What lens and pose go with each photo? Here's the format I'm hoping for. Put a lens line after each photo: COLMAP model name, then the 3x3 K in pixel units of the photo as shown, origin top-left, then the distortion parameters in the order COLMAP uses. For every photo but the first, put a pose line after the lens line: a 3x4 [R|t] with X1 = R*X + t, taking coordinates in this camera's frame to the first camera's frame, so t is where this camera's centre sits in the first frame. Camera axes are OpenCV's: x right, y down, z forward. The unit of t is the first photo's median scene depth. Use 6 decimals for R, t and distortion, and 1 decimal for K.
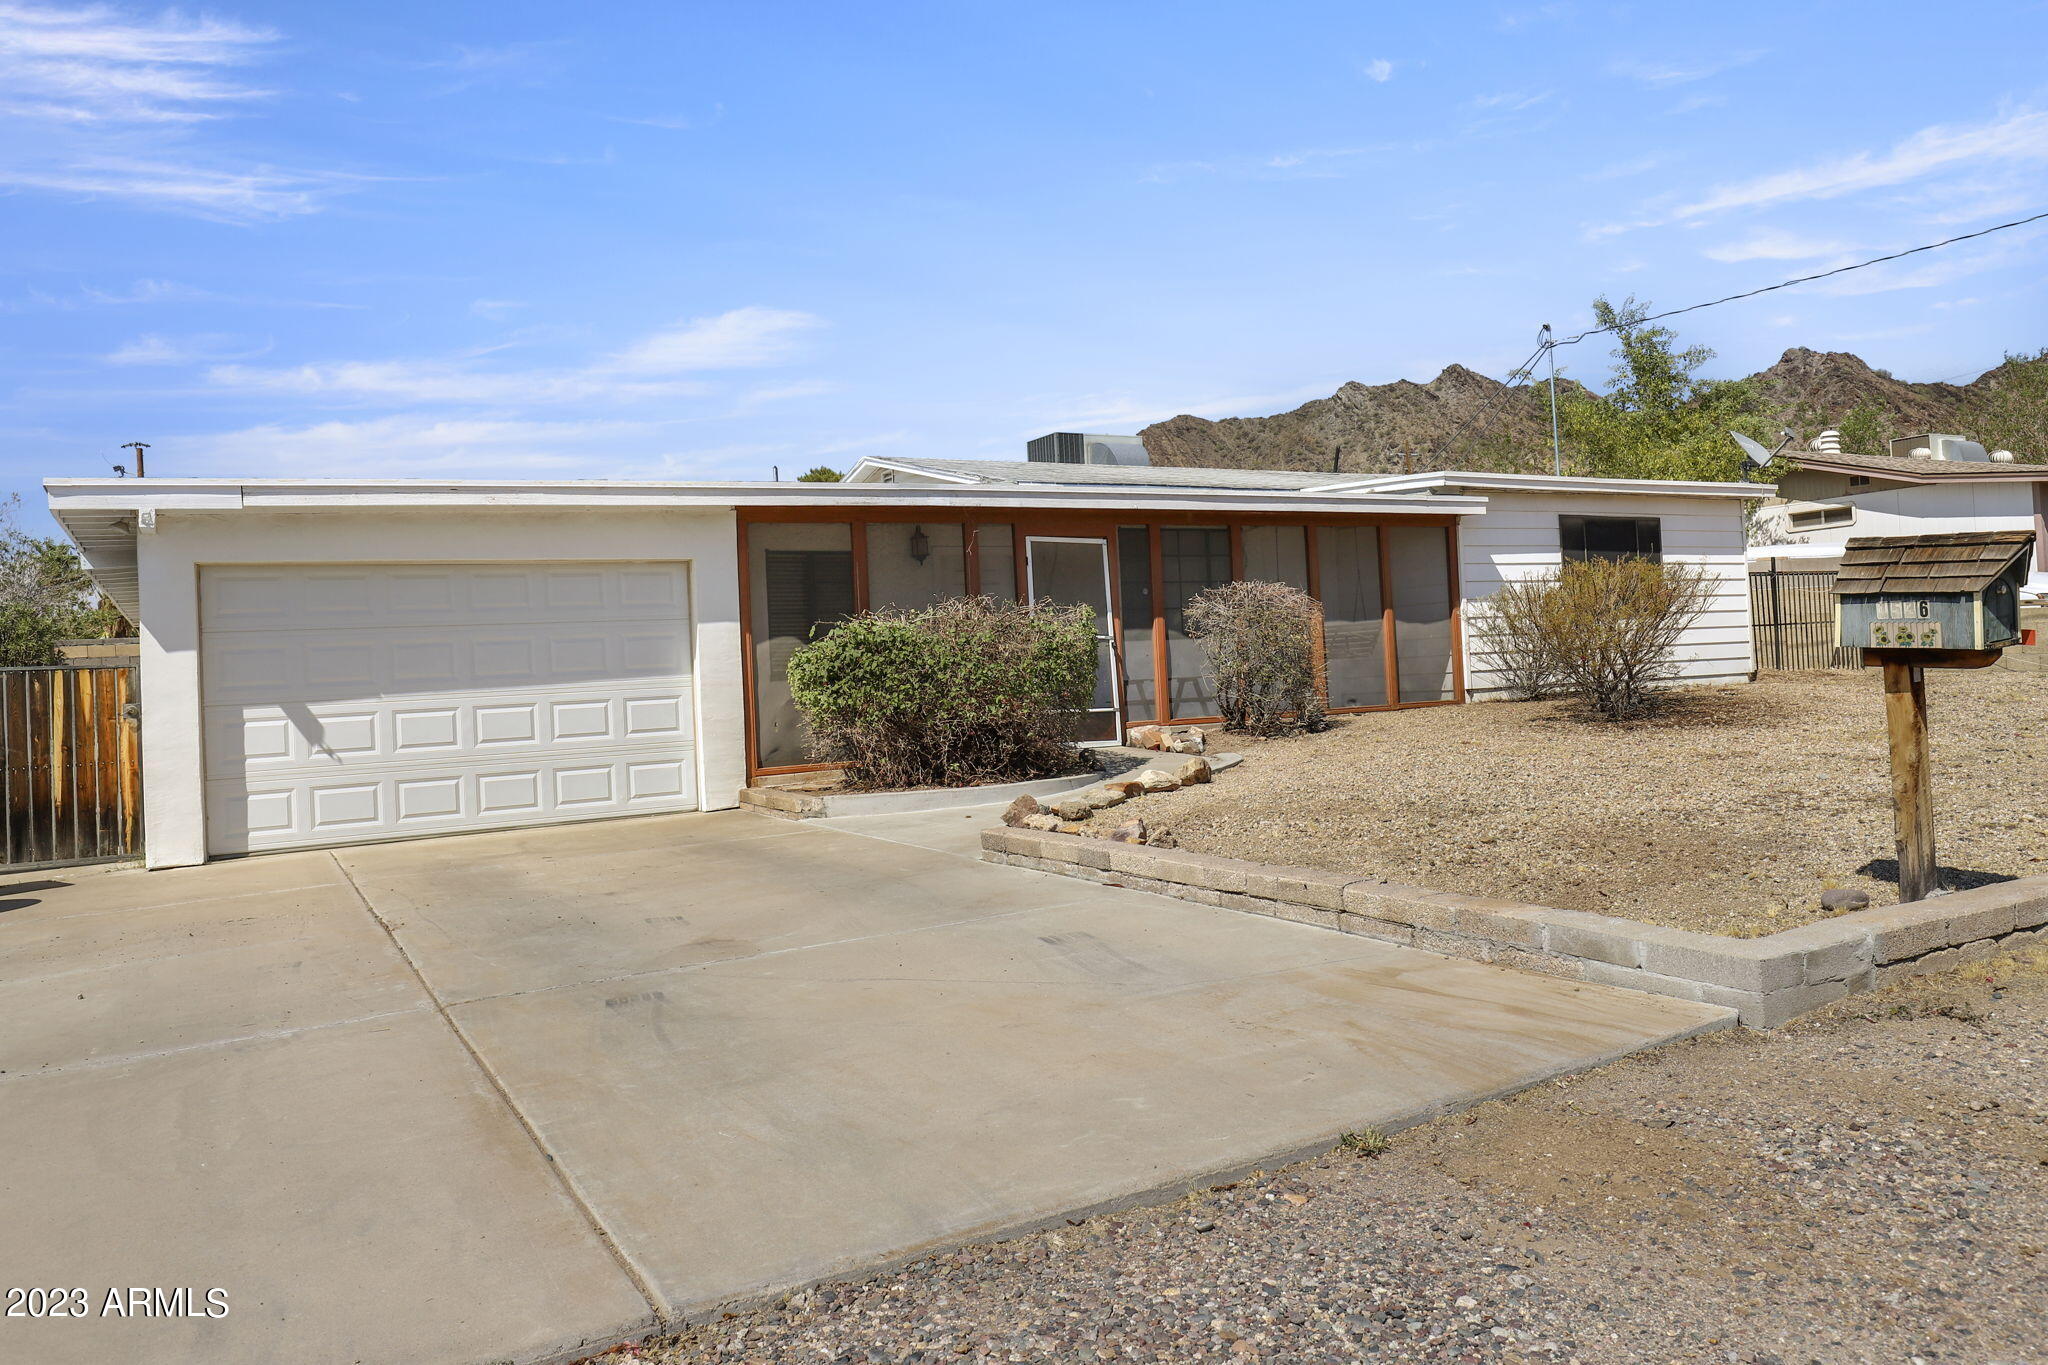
lens RADIAL K [[1526.0, 0, 1067.8], [0, 1526.0, 629.5], [0, 0, 1]] dist [-0.011838, 0.005288]
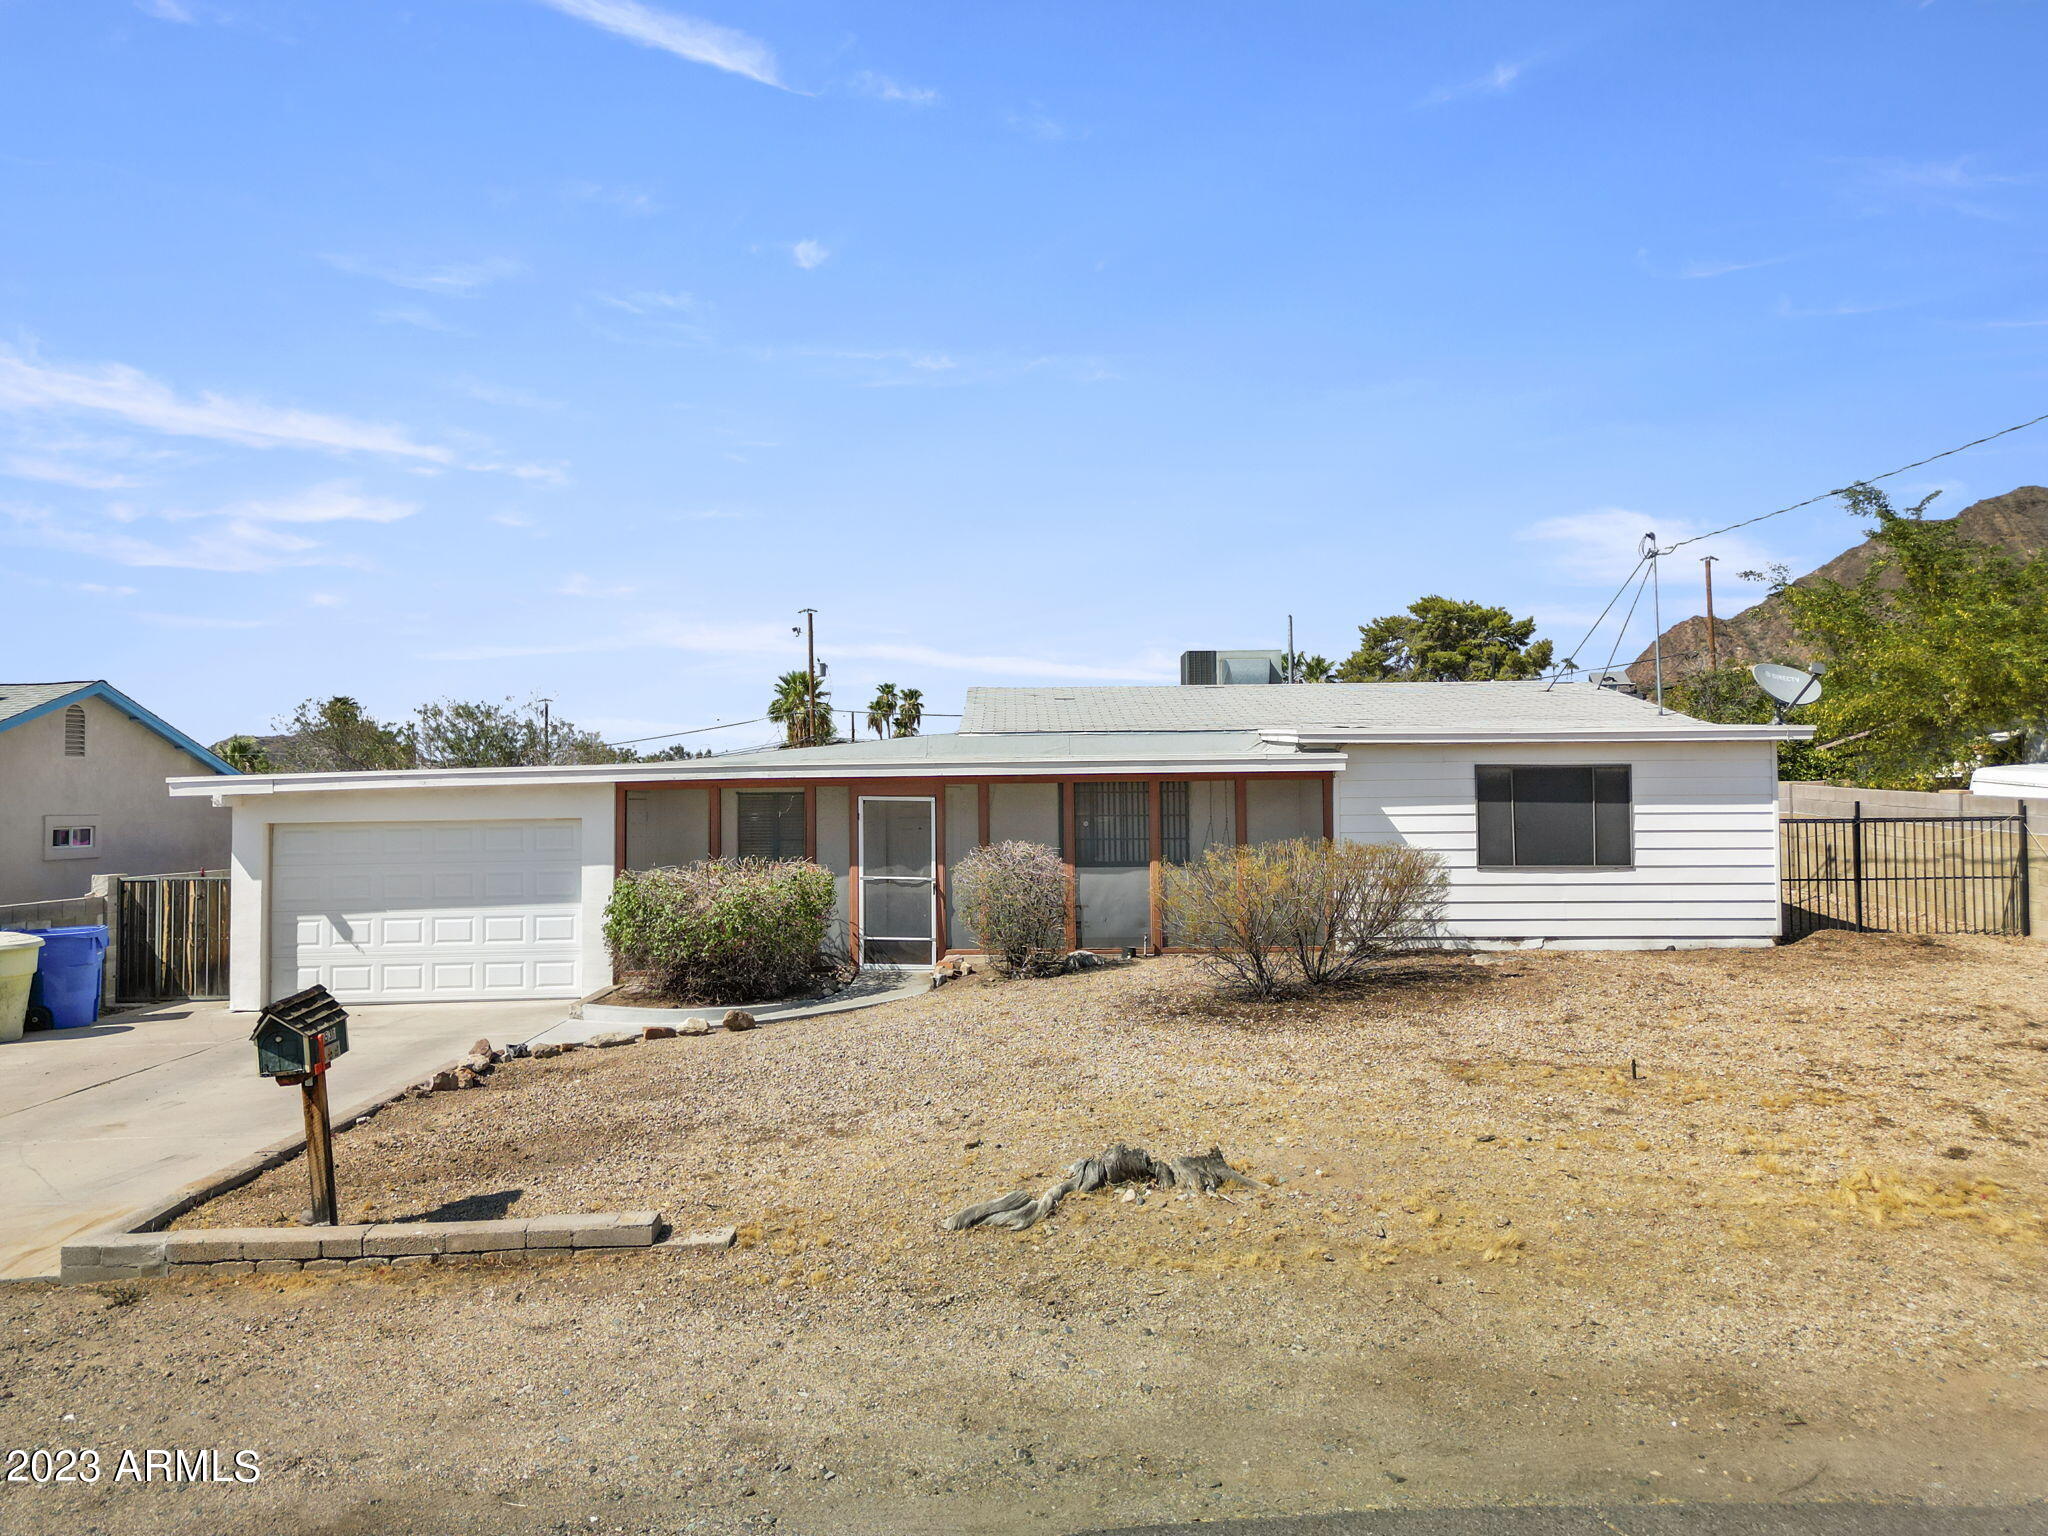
lens RADIAL K [[1500.3, 0, 1013.3], [0, 1500.3, 752.2], [0, 0, 1]] dist [0.027898, -0.009884]
pose [[0.861351, 0.023092, -0.507485, 0.793010], [-0.014563, 0.999678, 0.020771, -0.141039], [0.507802, -0.010501, 0.861410, 0.019711]]
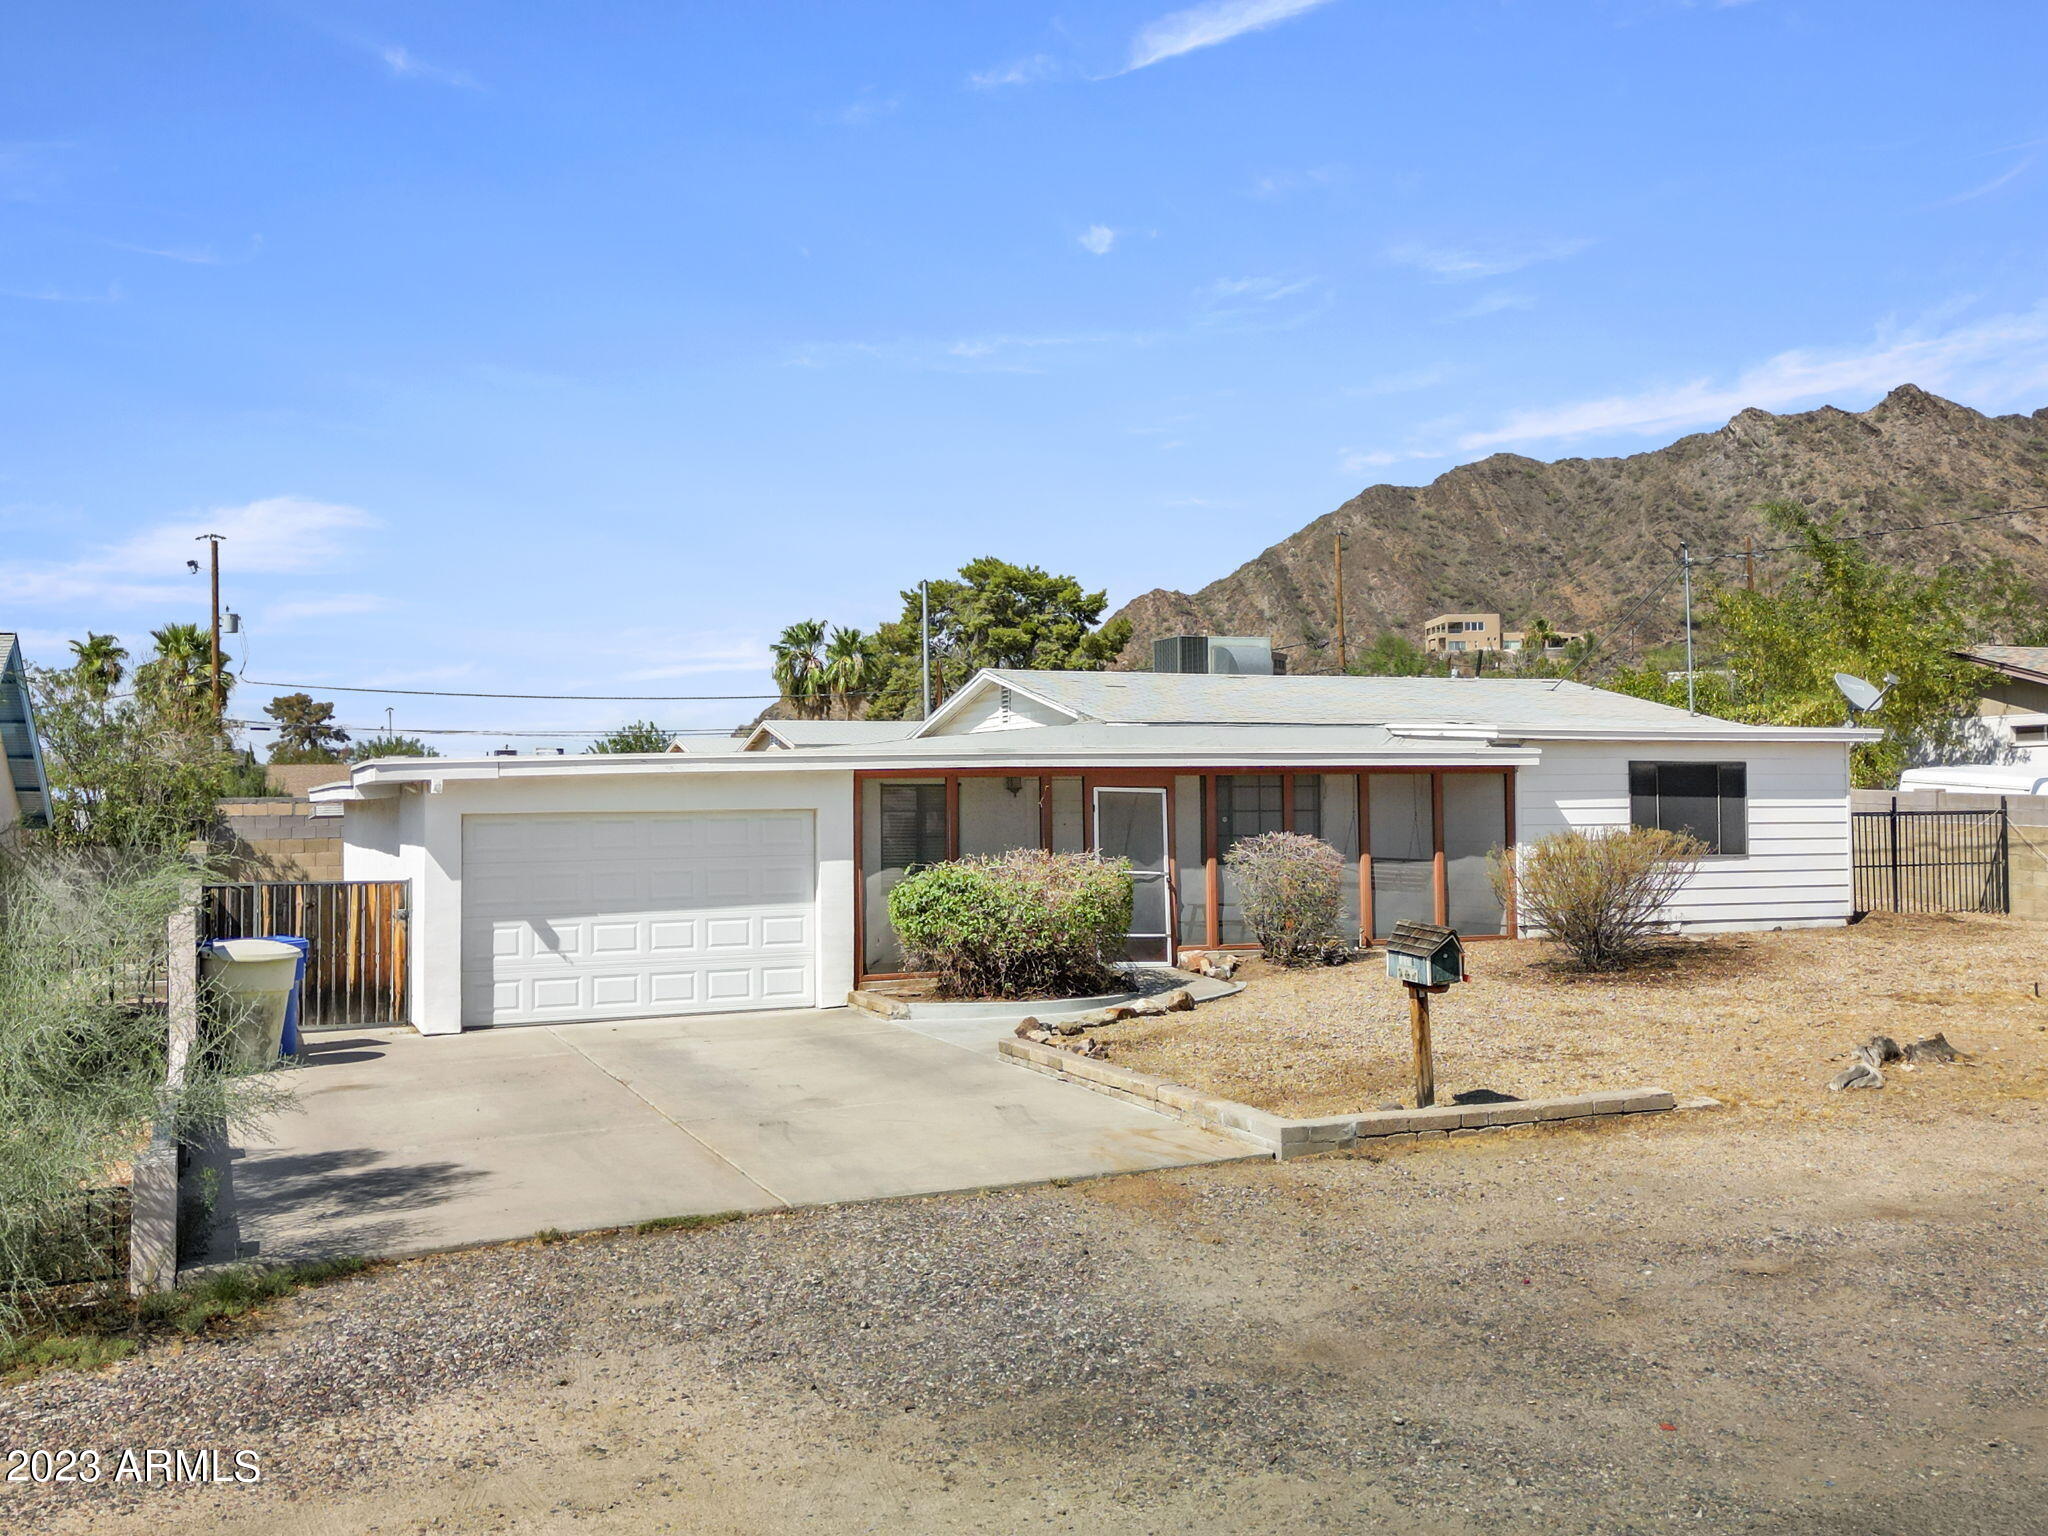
lens RADIAL K [[2104.8, 0, 1031.0], [0, 2104.8, 785.8], [0, 0, 1]] dist [0.074482, 0.000000]
pose [[0.988921, 0.036878, -0.143790, 0.180516], [-0.033388, 0.999088, 0.026607, -0.118139], [0.144640, -0.021512, 0.989251, -0.704874]]
